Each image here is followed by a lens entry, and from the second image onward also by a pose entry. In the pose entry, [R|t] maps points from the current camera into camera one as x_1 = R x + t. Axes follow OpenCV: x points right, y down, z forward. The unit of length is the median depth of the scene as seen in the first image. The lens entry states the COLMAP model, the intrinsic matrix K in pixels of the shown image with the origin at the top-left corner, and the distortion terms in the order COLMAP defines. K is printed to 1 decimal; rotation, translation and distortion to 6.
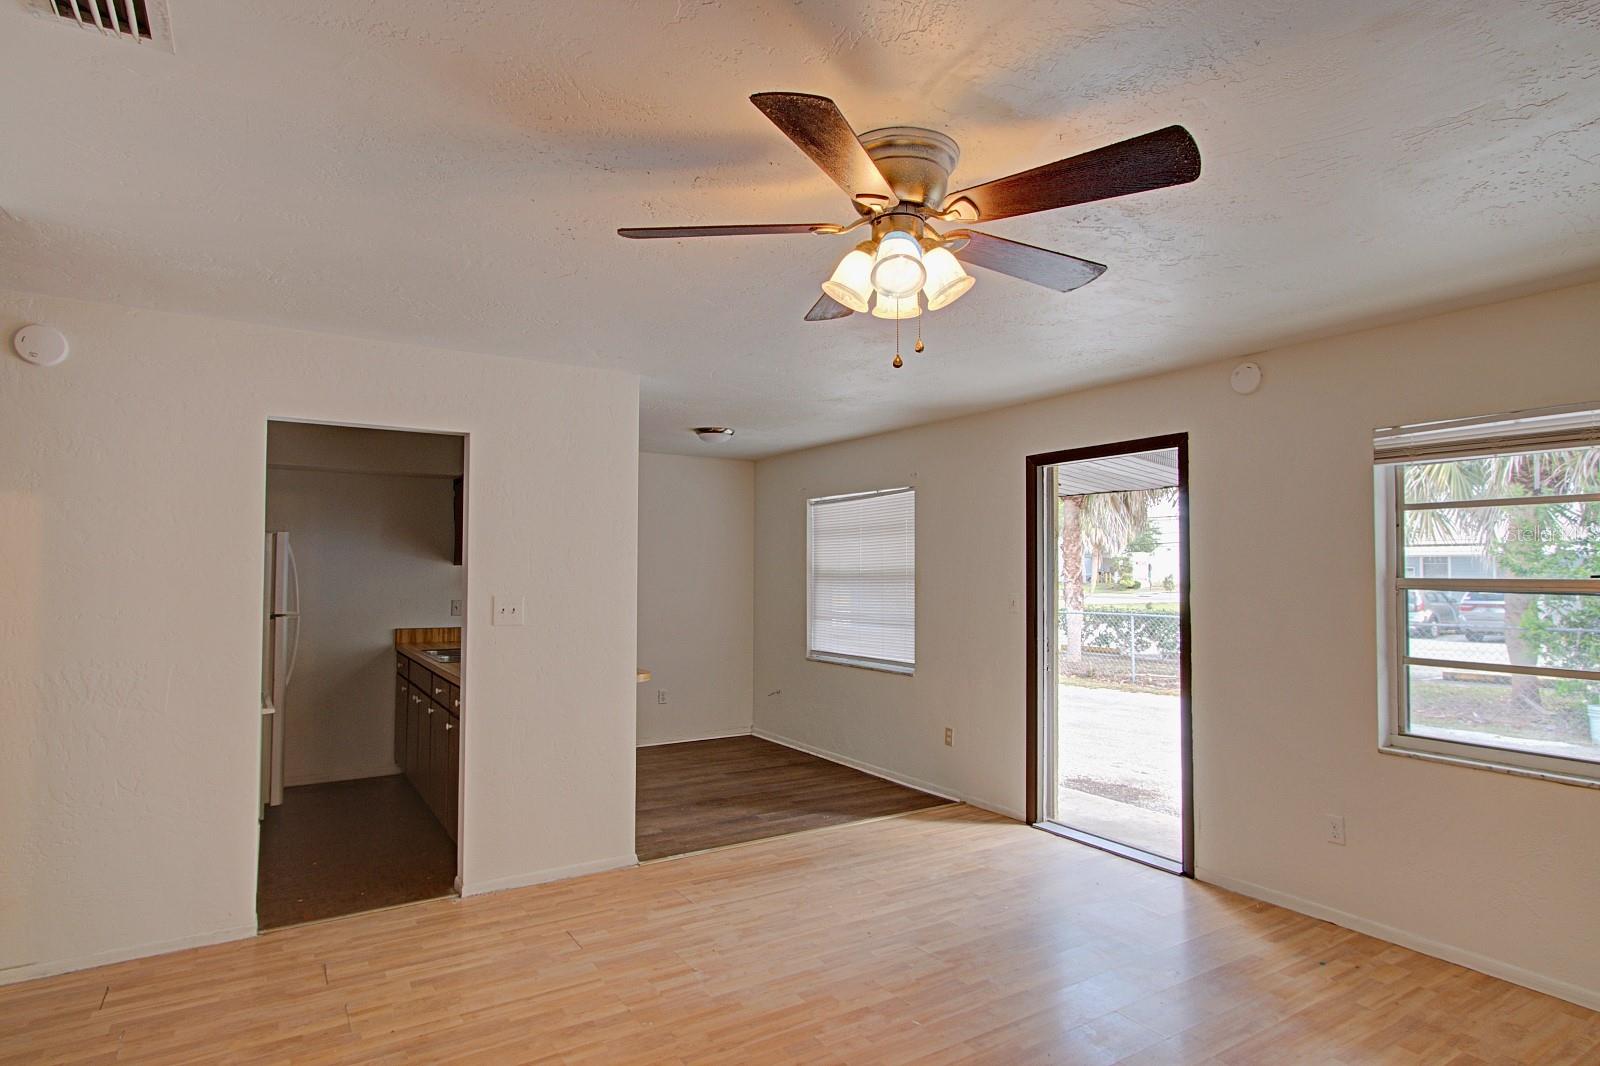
lens RADIAL K [[858.8, 0, 787.8], [0, 858.8, 547.4], [0, 0, 1]] dist [-0.000543, 0.002198]
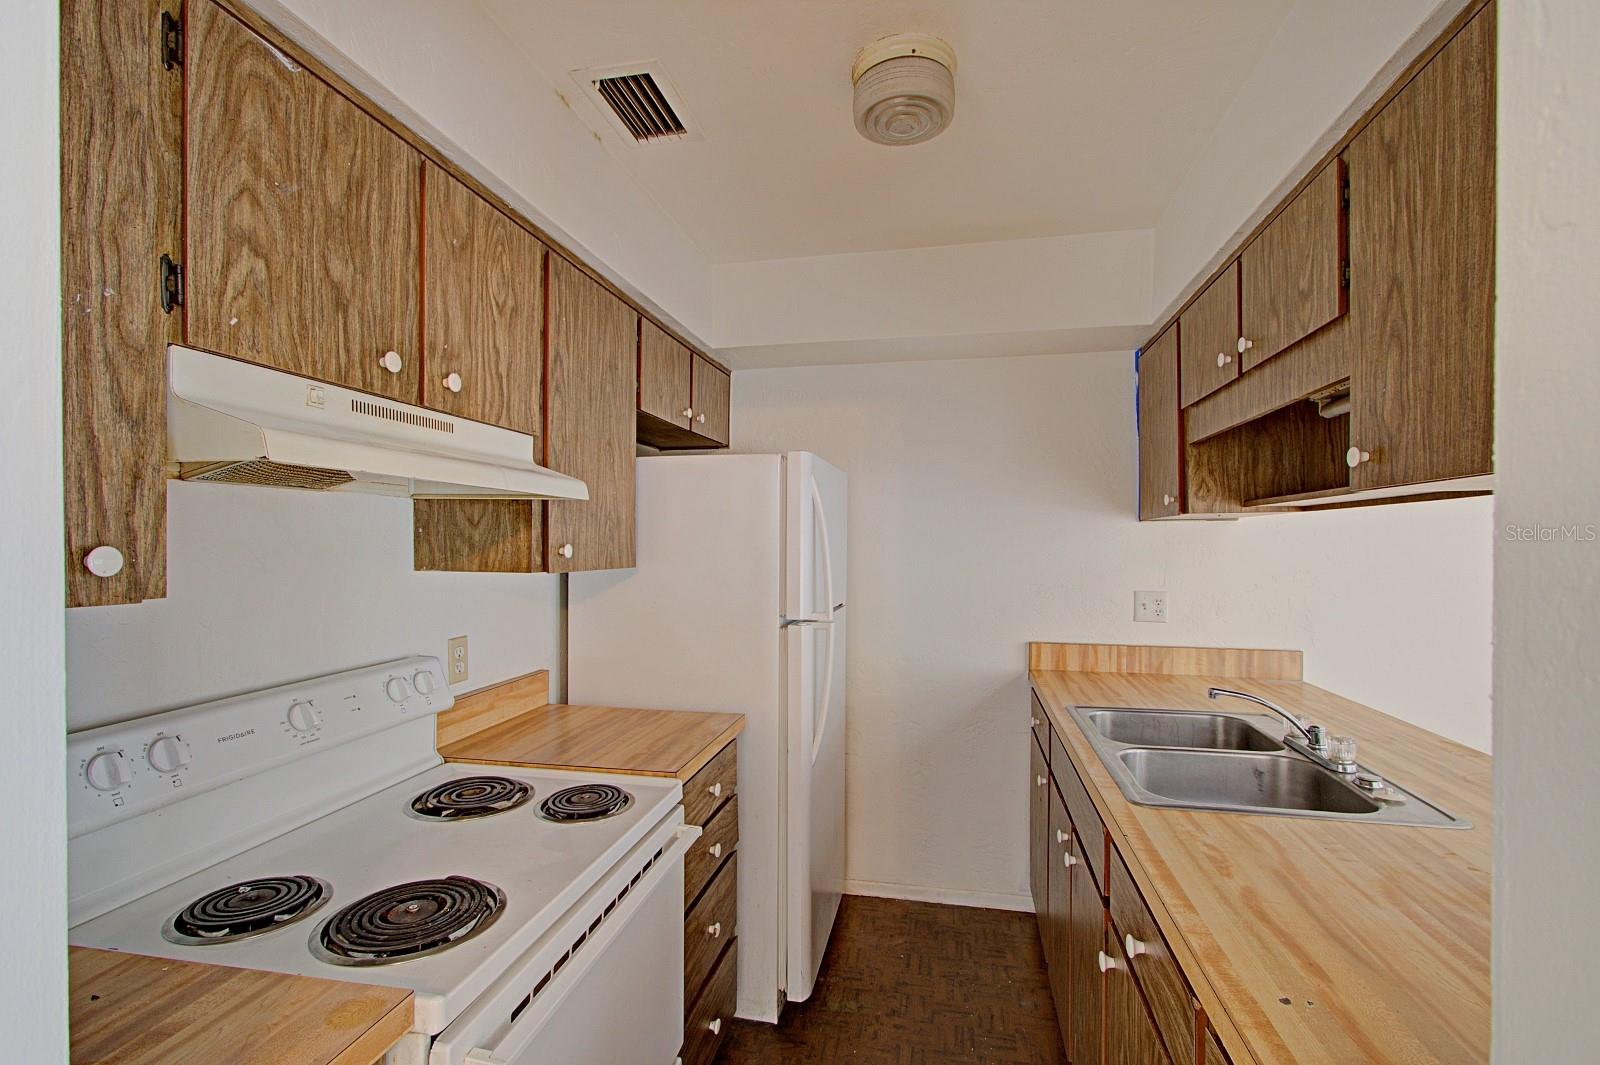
lens RADIAL K [[730.2, 0, 793.9], [0, 730.2, 543.9], [0, 0, 1]] dist [0.001474, 0.000586]
pose [[0.731543, 0.000917, -0.681794, -0.432612], [0.020962, 0.999496, 0.023836, 0.034617], [0.681472, -0.031729, 0.731156, 0.971634]]
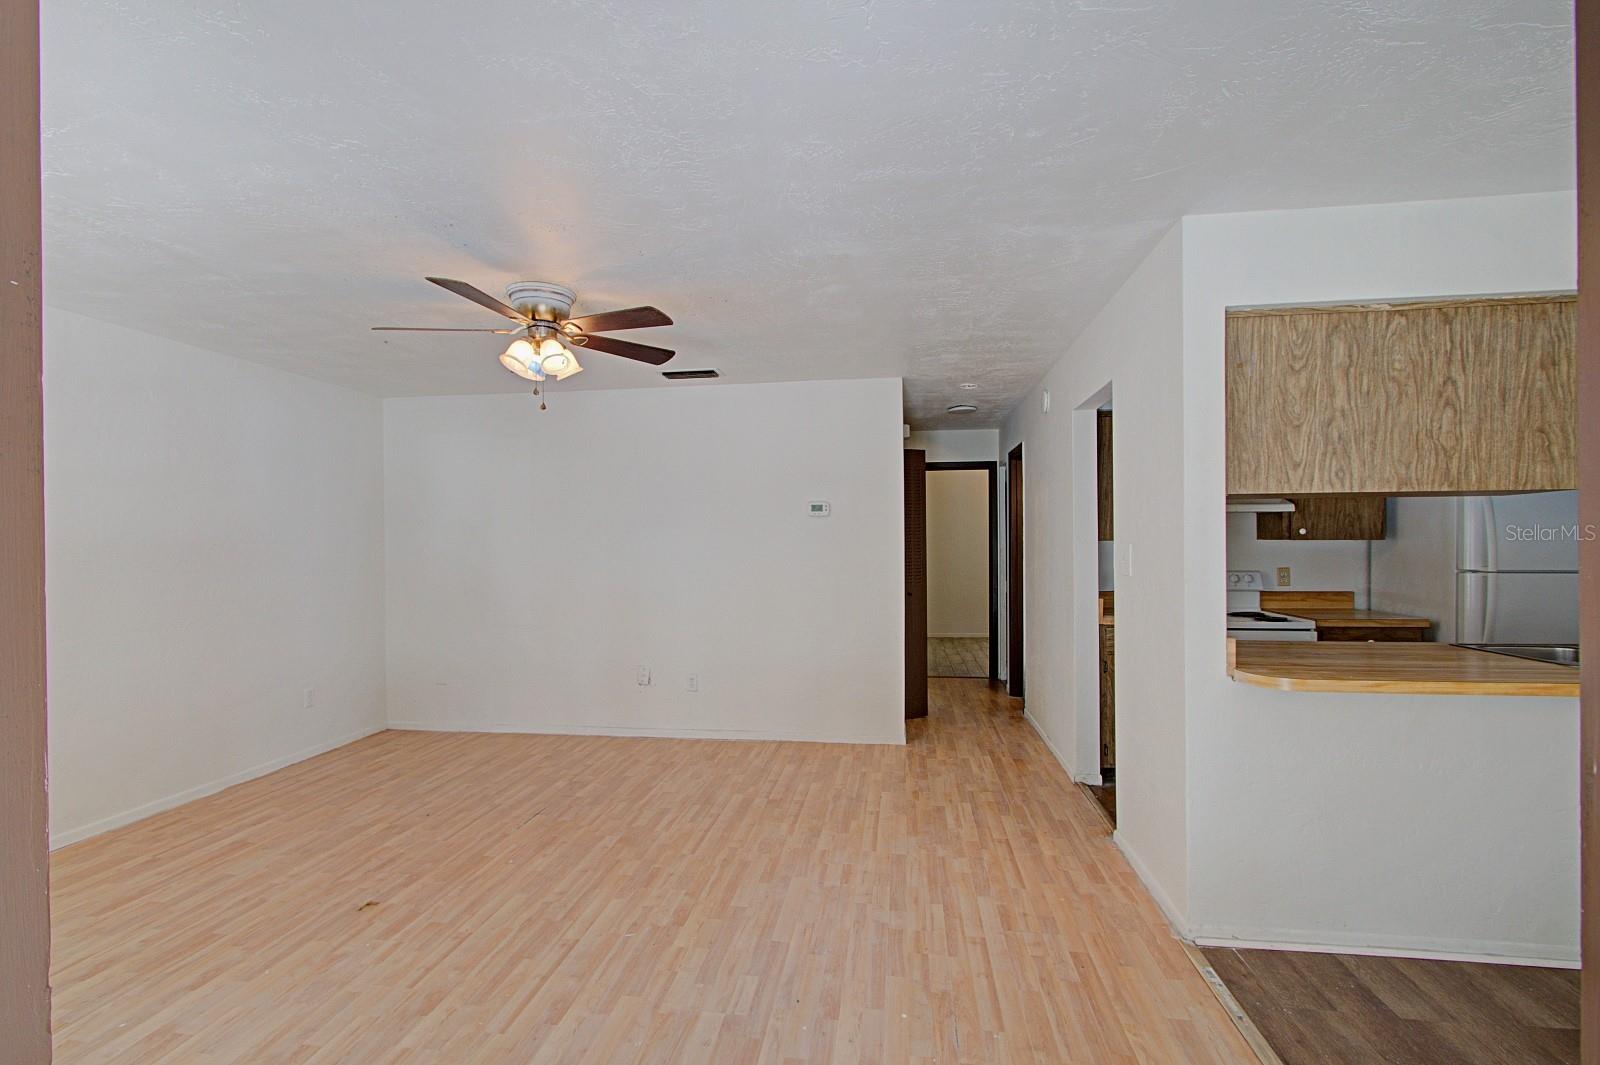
lens RADIAL K [[712.9, 0, 802.6], [0, 712.9, 543.8], [0, 0, 1]] dist [0.001023, -0.001480]
pose [[-0.633477, 0.004012, -0.773751, 0.530684], [0.026684, 0.999505, -0.016663, 0.064898], [0.773301, -0.031202, -0.633270, 1.322516]]
